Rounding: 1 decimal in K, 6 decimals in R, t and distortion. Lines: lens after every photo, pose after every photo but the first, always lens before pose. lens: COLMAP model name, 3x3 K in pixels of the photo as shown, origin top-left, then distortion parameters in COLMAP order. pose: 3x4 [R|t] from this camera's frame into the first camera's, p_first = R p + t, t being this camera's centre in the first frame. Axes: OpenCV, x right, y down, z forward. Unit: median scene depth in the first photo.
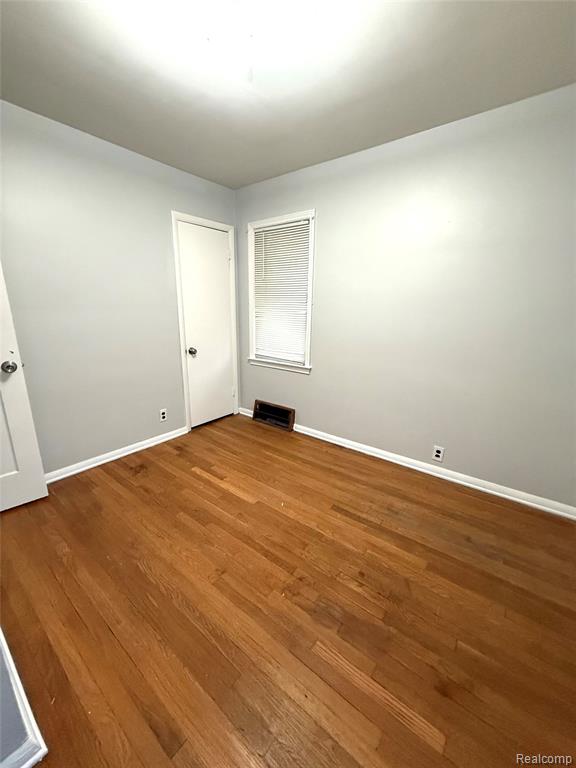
lens RADIAL K [[305.3, 0, 287.9], [0, 305.3, 384.7], [0, 0, 1]] dist [0.001998, 0.000719]
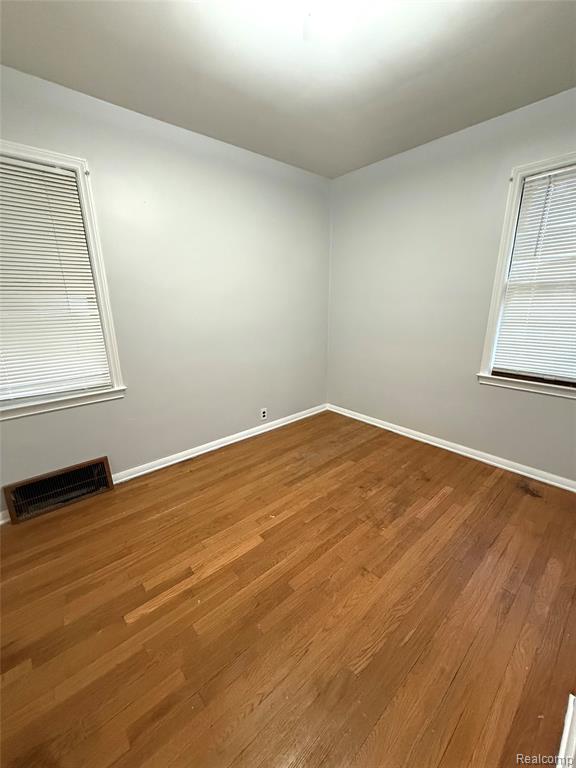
lens RADIAL K [[305.3, 0, 286.4], [0, 305.3, 383.8], [0, 0, 1]] dist [0.001998, 0.000719]
pose [[0.198043, -0.276186, 0.940479, -0.673350], [0.266305, 0.938553, 0.219543, -0.153265], [-0.943324, 0.206975, 0.259424, 0.564489]]
